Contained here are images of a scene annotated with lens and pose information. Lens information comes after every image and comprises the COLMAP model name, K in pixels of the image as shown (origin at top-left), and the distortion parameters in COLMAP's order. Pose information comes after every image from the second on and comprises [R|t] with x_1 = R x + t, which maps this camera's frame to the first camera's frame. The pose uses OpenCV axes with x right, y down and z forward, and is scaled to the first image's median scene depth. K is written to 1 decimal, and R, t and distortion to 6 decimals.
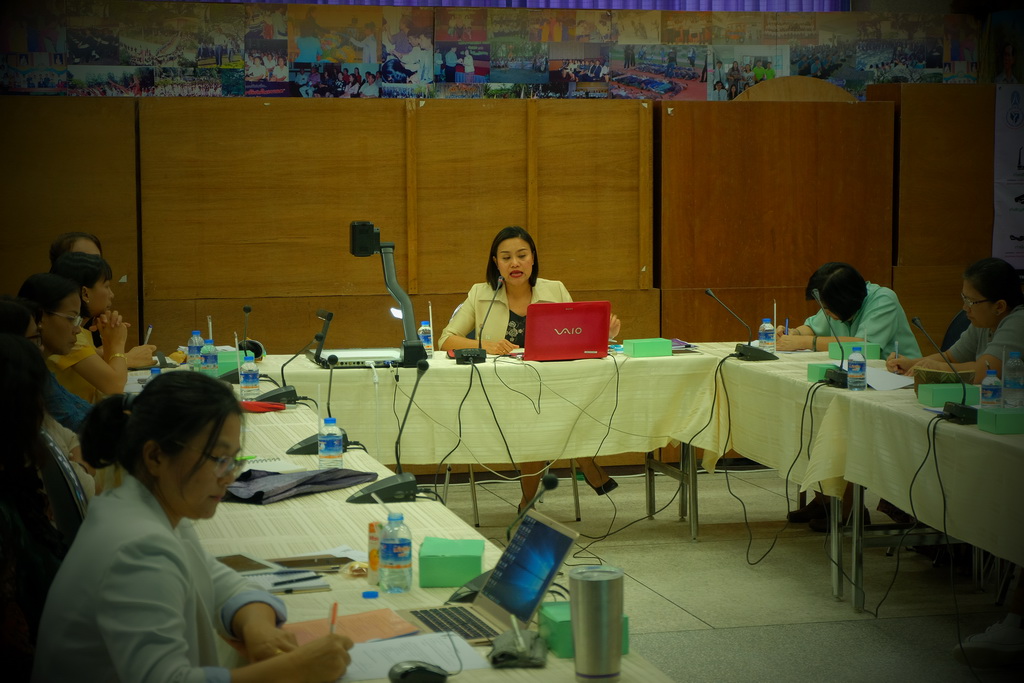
lens RADIAL K [[2256.3, 0, 511.5], [0, 2256.3, 341.5], [0, 0, 1]] dist [0.071541, 0.000000]
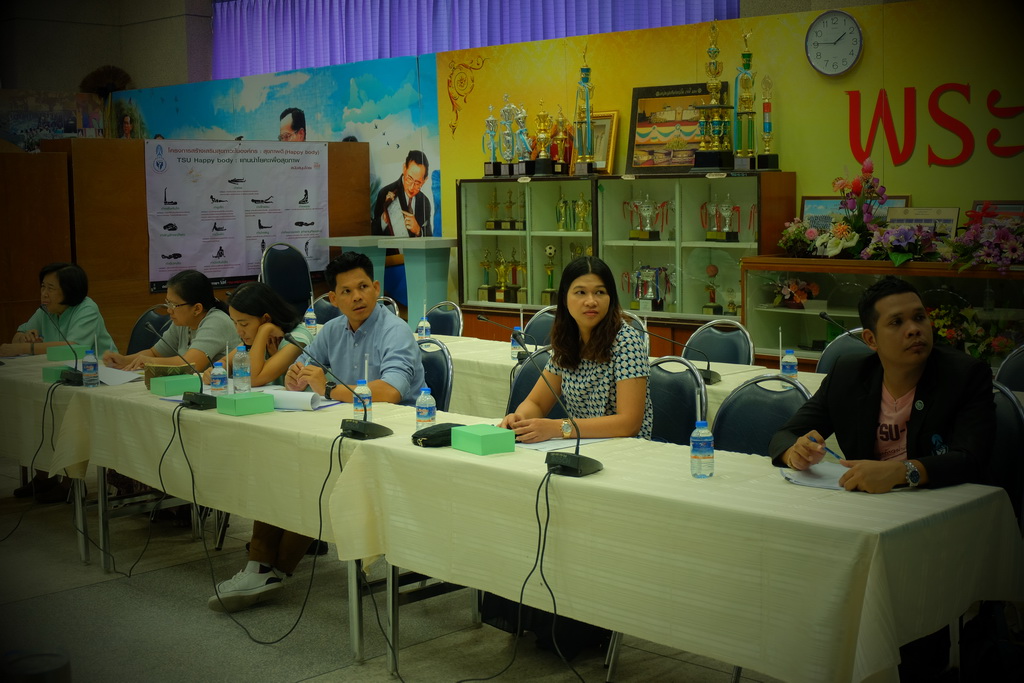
lens RADIAL K [[1462.1, 0, 511.1], [0, 1462.1, 336.5], [0, 0, 1]] dist [0.026345, 0.000000]
pose [[0.870270, -0.067096, 0.487983, -0.029275], [0.064005, 0.997684, 0.023032, -0.008423], [-0.488399, 0.011189, 0.872549, 0.216813]]
